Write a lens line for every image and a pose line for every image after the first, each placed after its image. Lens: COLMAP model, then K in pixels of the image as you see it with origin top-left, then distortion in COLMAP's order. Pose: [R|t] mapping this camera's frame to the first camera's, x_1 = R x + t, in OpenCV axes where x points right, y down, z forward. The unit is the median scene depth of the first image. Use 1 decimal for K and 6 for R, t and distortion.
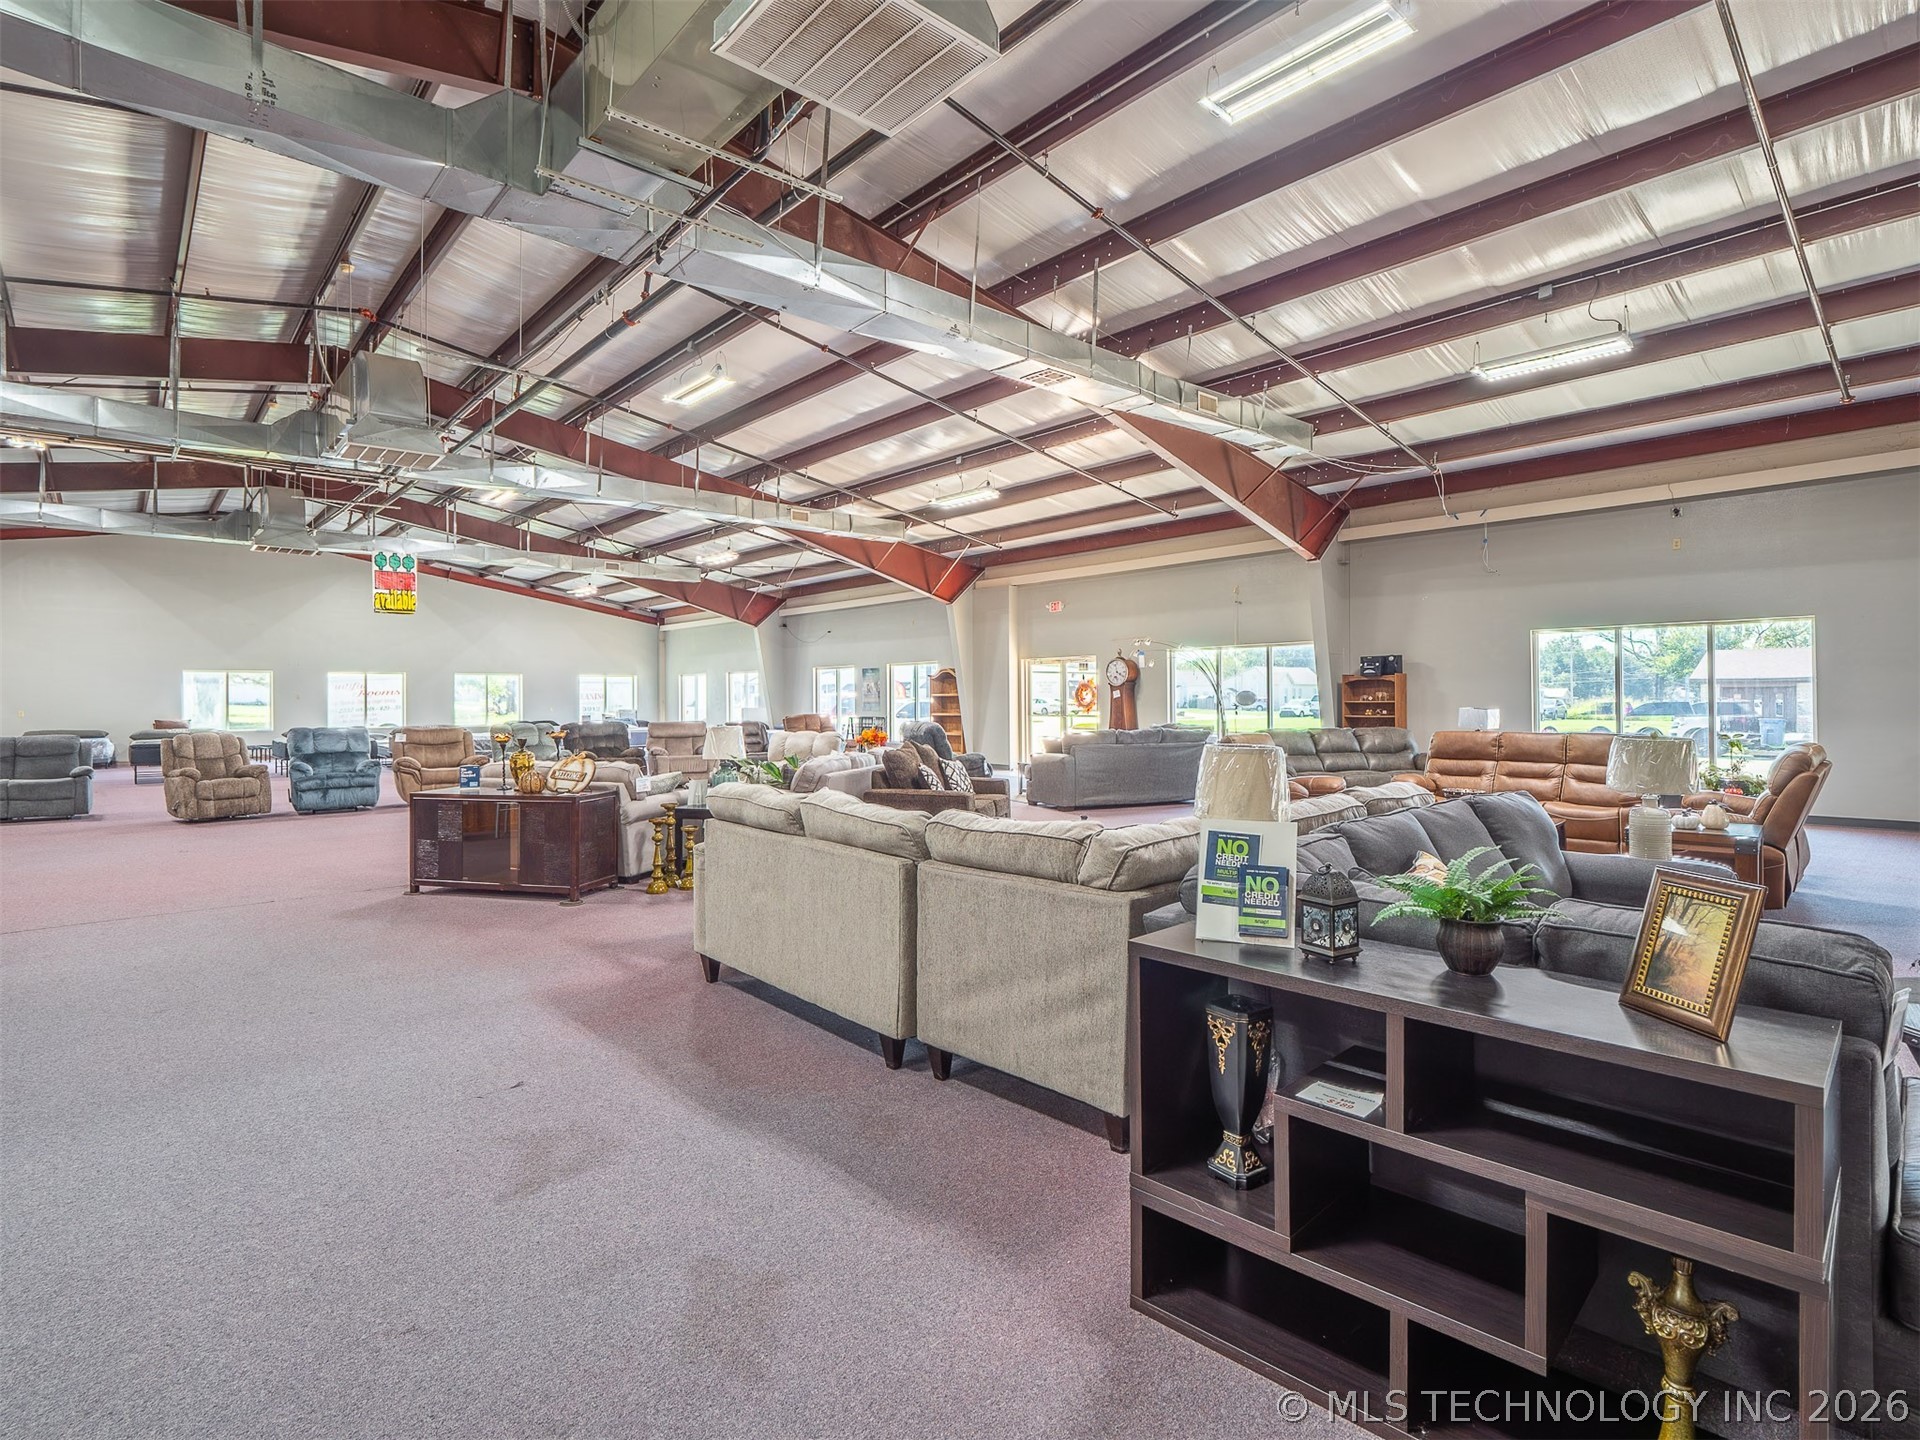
lens RADIAL K [[956.4, 0, 955.1], [0, 956.4, 696.2], [0, 0, 1]] dist [-0.005033, -0.006662]
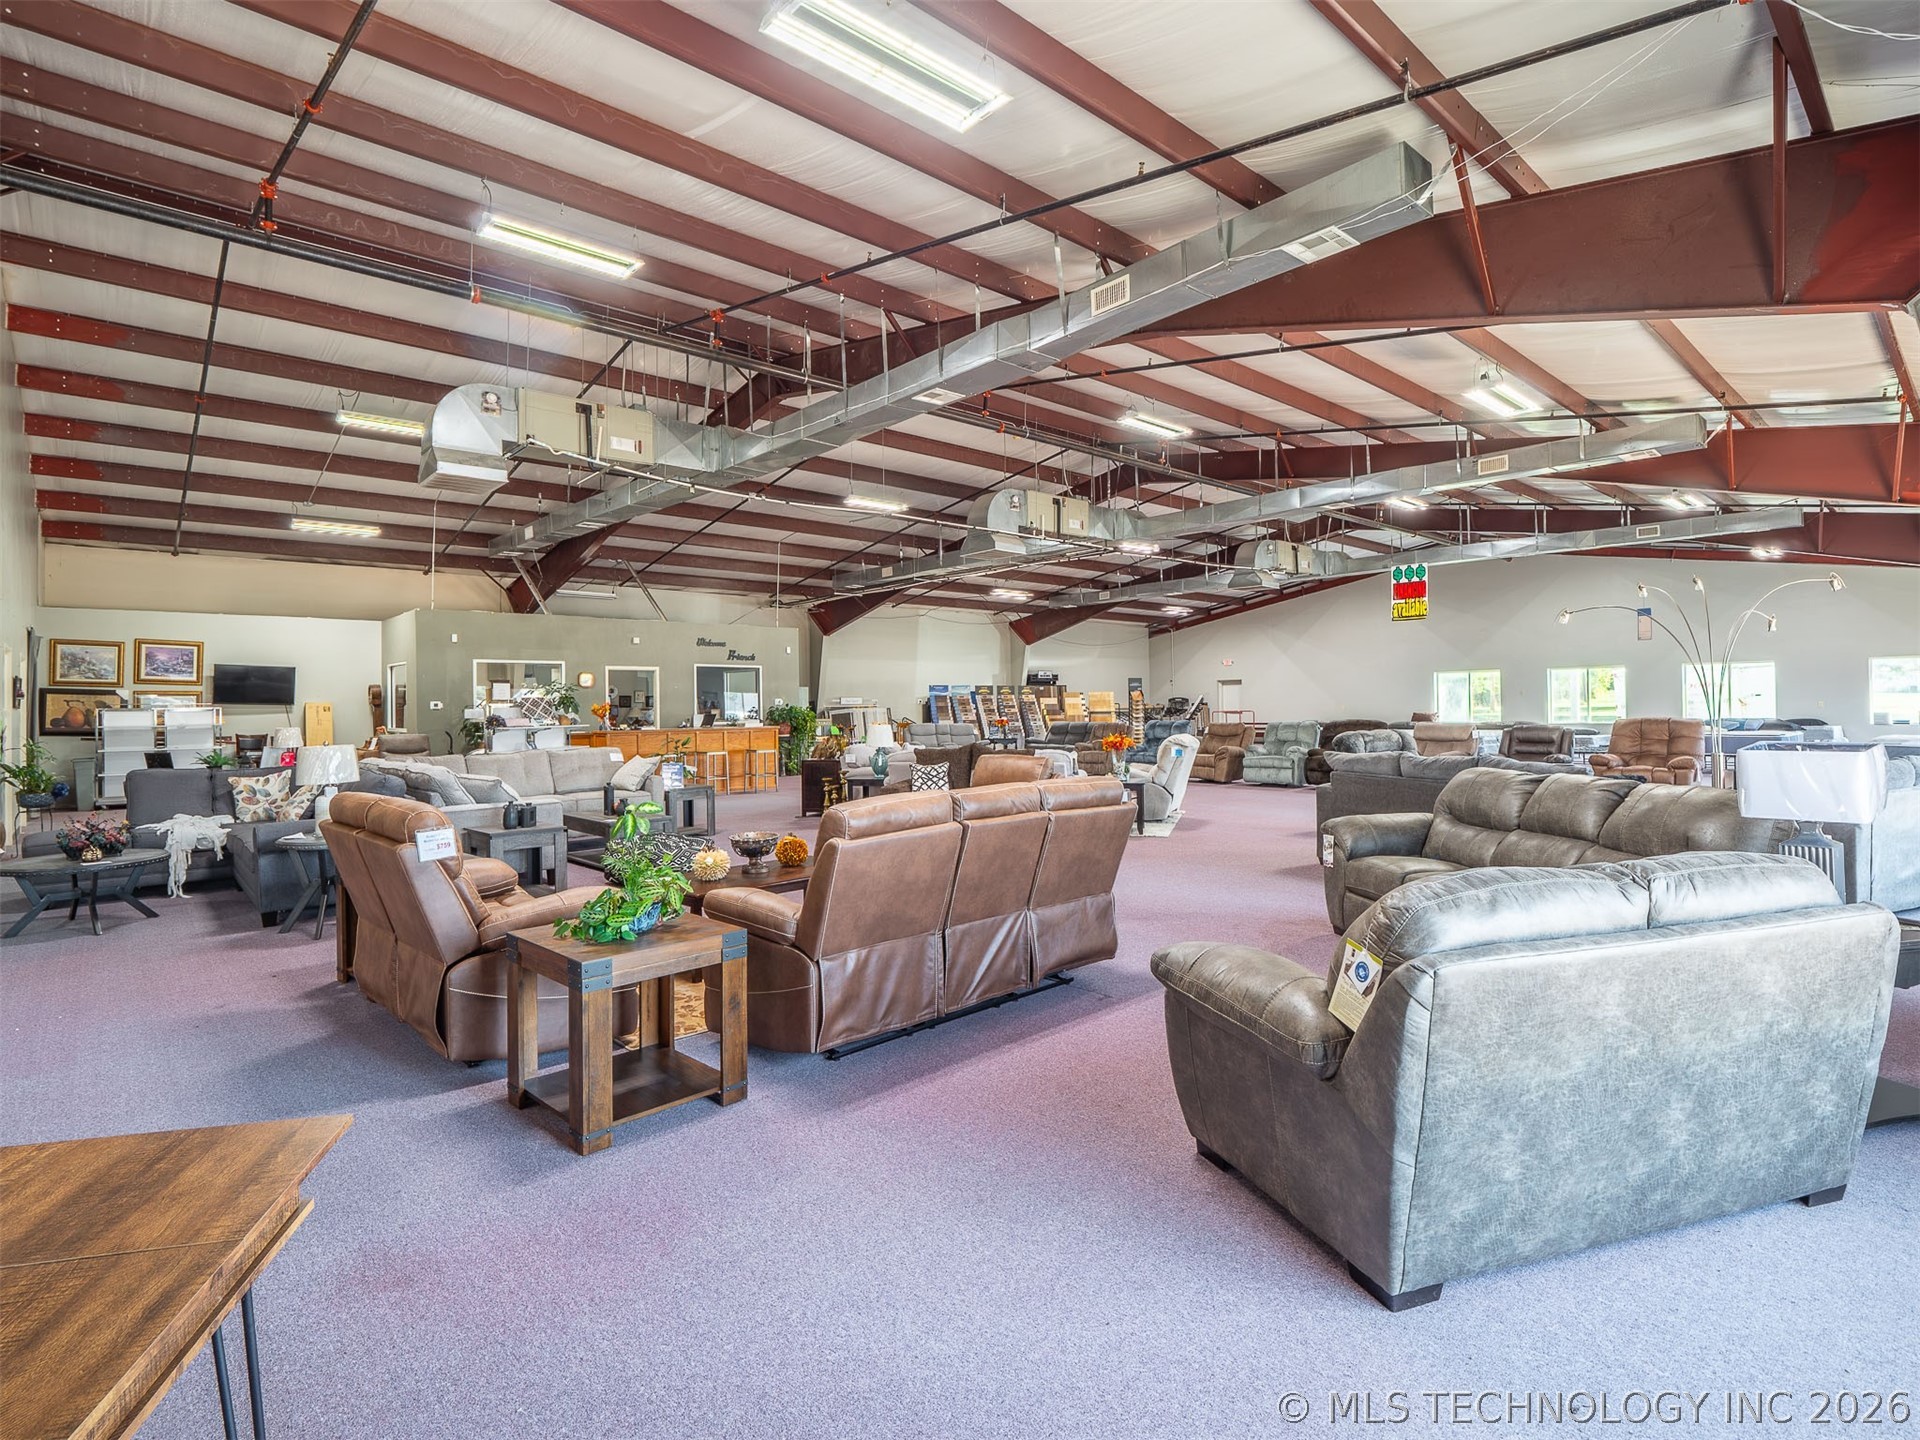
lens RADIAL K [[956.4, 0, 955.1], [0, 956.4, 696.2], [0, 0, 1]] dist [-0.005033, -0.006662]
pose [[0.007357, -0.006781, -0.999950, 0.812505], [0.019124, 0.999795, -0.006639, 0.000452], [0.999790, -0.019075, 0.007485, 0.707905]]
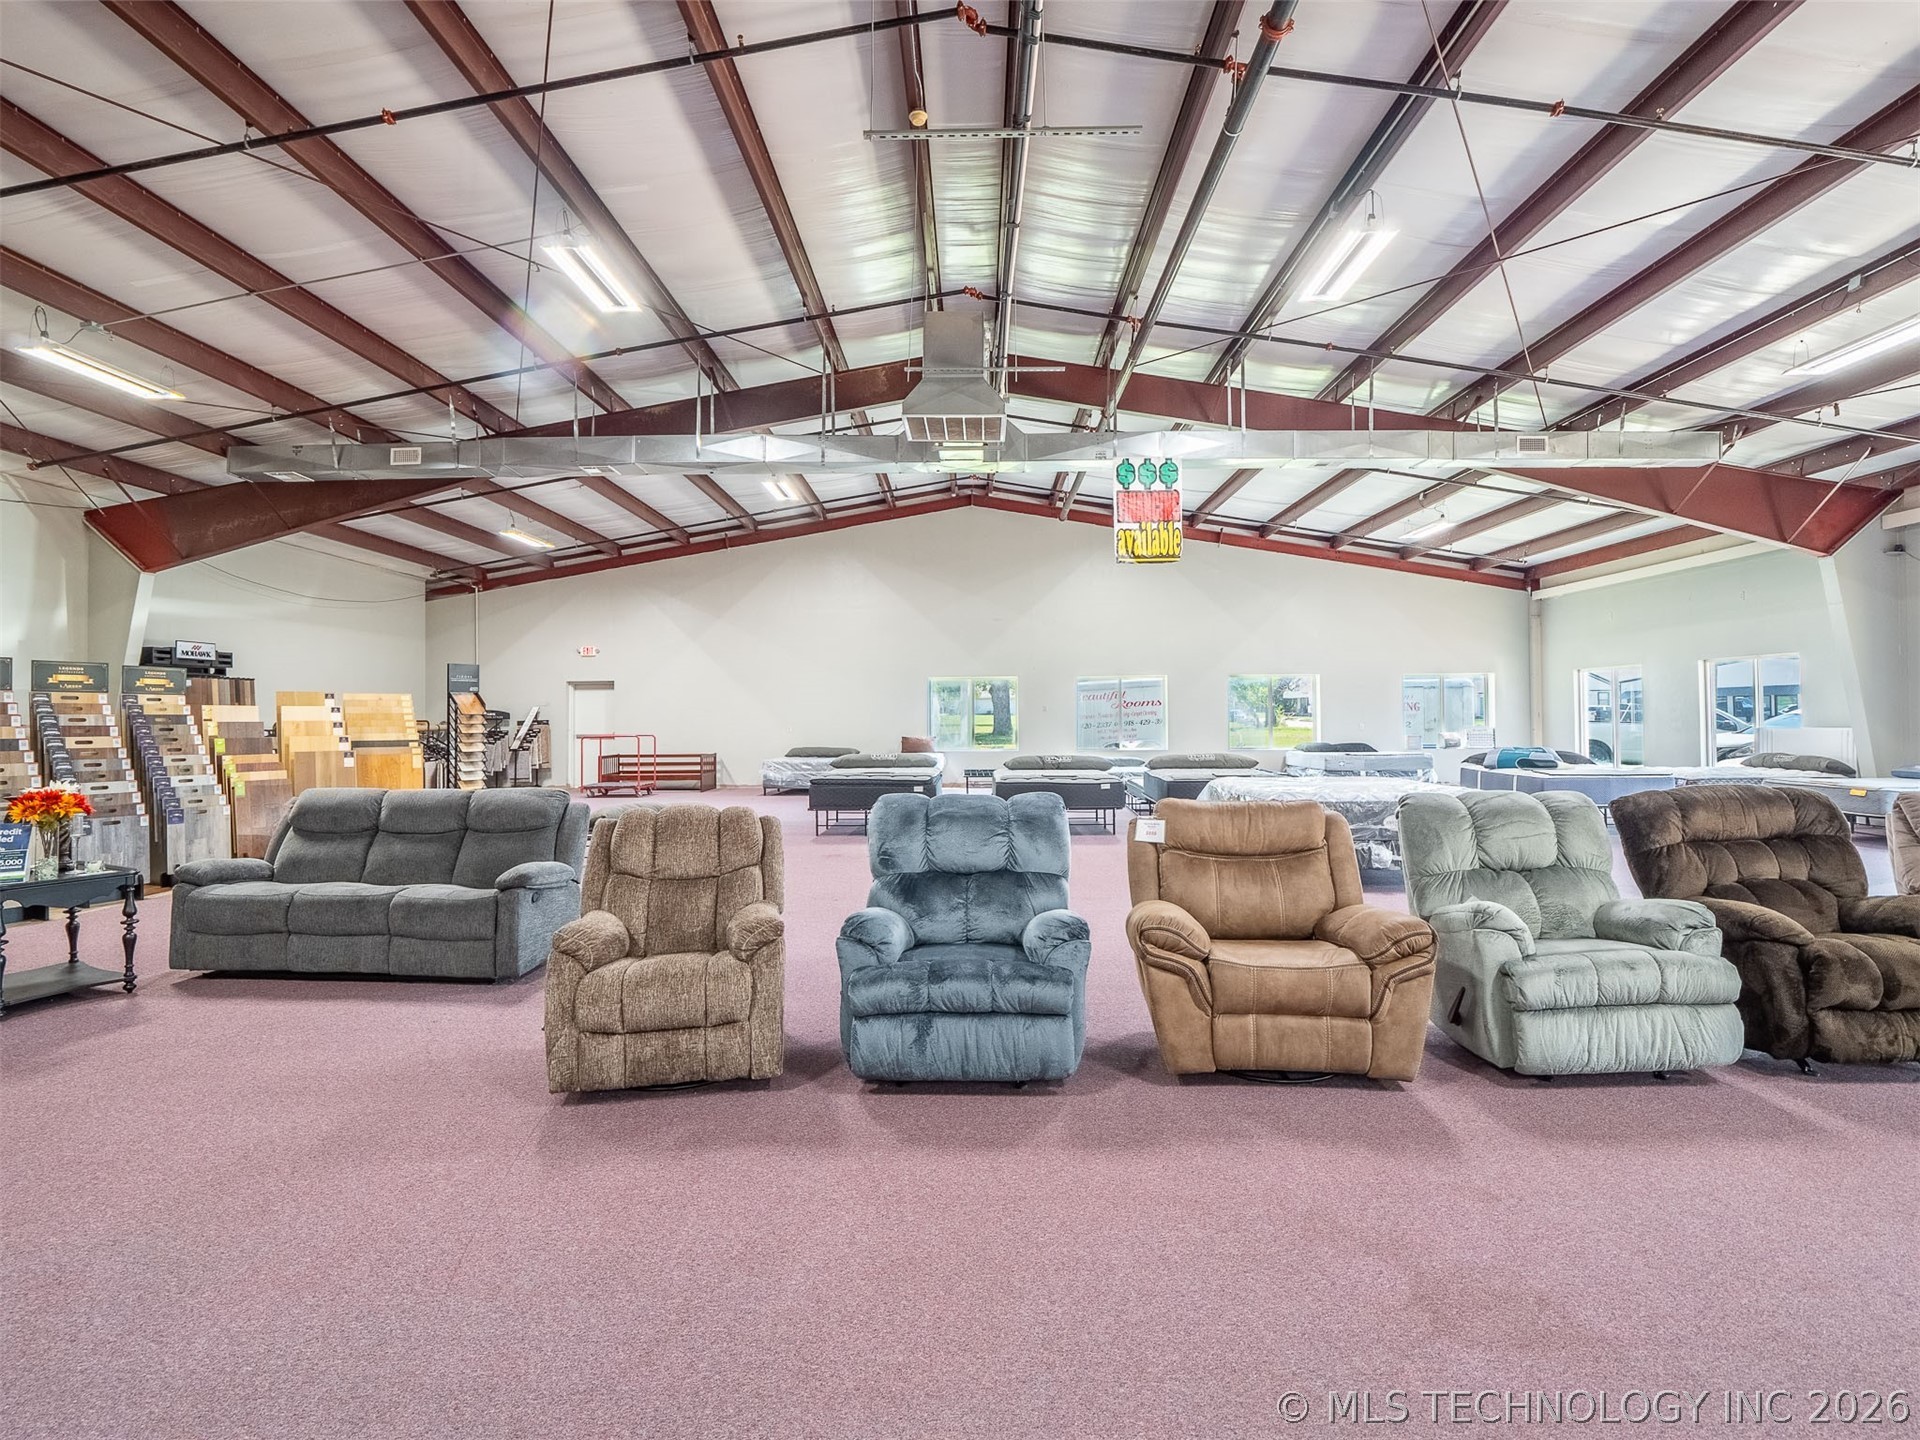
lens RADIAL K [[956.4, 0, 955.1], [0, 956.4, 696.2], [0, 0, 1]] dist [-0.005033, -0.006662]
pose [[0.736077, -0.013390, -0.676765, -0.438636], [0.005824, 0.999893, -0.013449, 0.000990], [0.676872, 0.005958, 0.736076, 0.767539]]
